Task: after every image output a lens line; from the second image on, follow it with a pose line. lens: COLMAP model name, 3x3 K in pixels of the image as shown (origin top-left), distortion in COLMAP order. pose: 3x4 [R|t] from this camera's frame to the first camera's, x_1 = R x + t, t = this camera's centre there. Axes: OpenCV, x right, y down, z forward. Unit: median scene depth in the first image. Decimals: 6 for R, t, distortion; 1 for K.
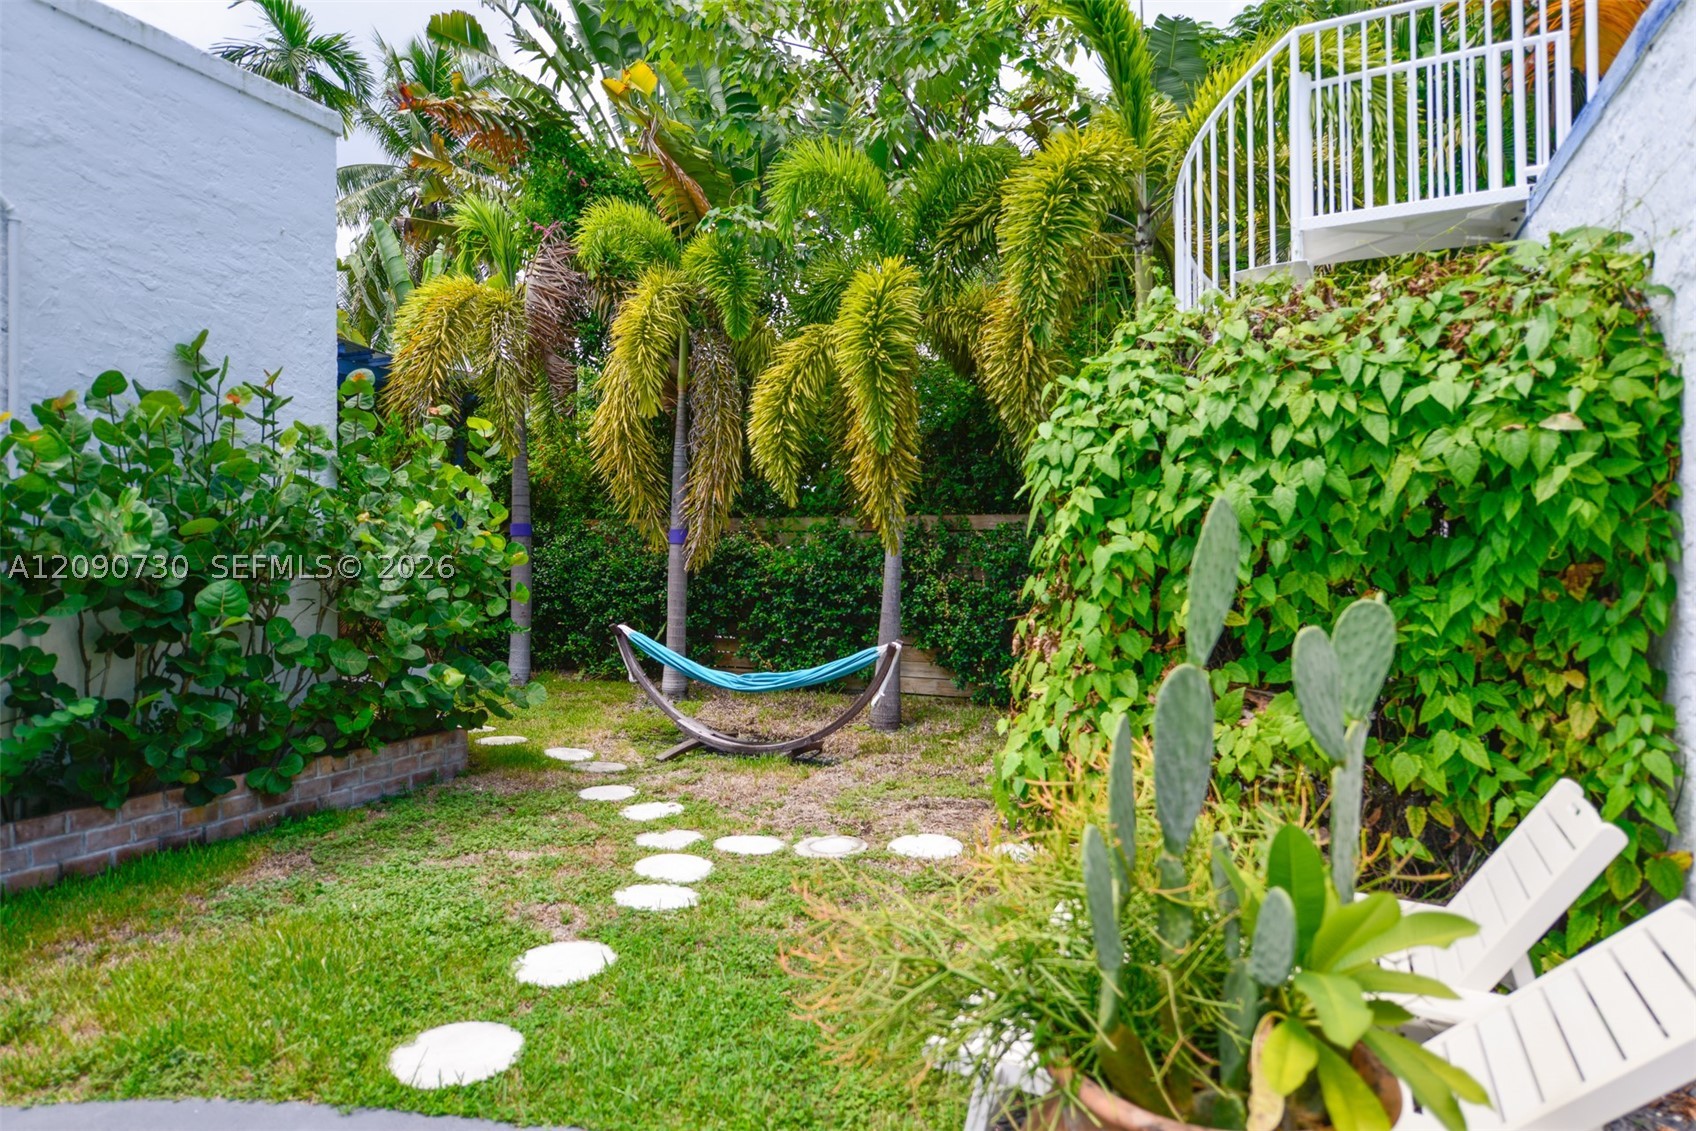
lens RADIAL K [[1031.1, 0, 848.0], [0, 1031.1, 565.5], [0, 0, 1]] dist [0.001909, 0.000322]
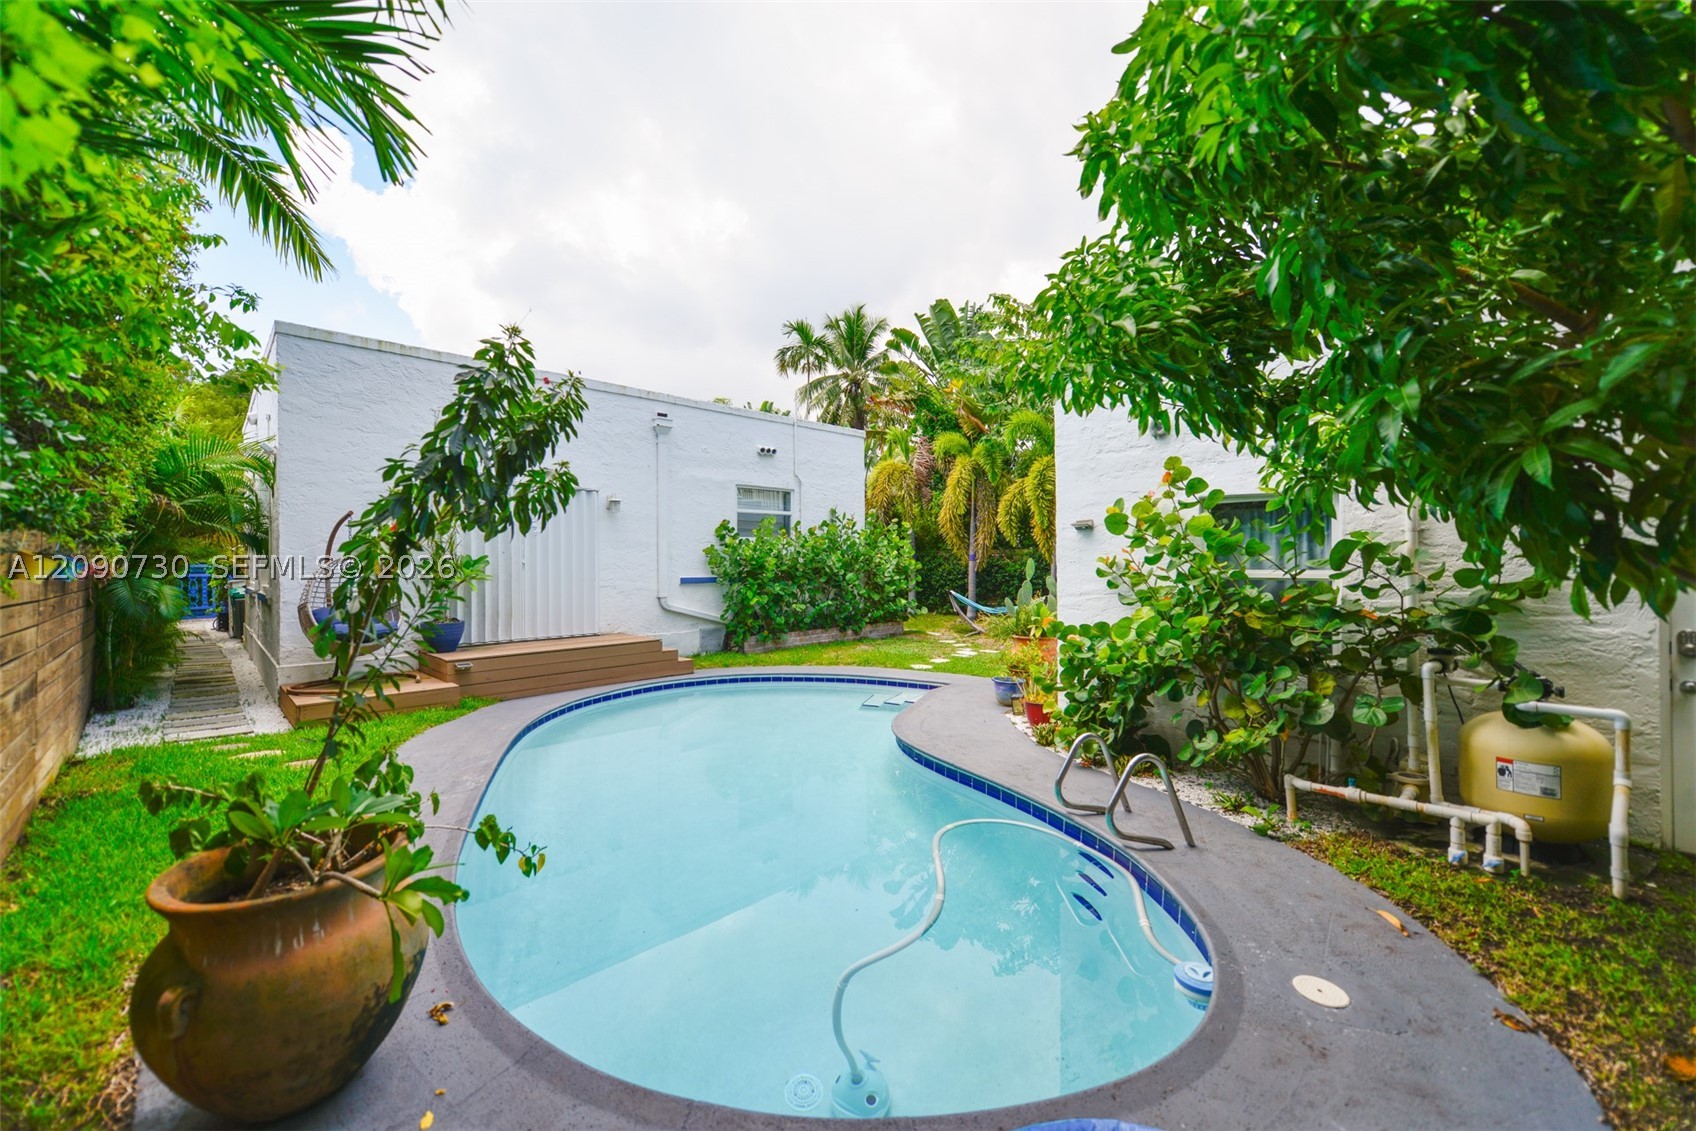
lens RADIAL K [[679.6, 0, 848.0], [0, 679.6, 565.5], [0, 0, 1]] dist [-0.002150, -0.000806]
pose [[0.934340, -0.008602, -0.356280, 0.164482], [0.006708, 0.999956, -0.006552, 0.000805], [0.356321, 0.003732, 0.934356, -0.768689]]
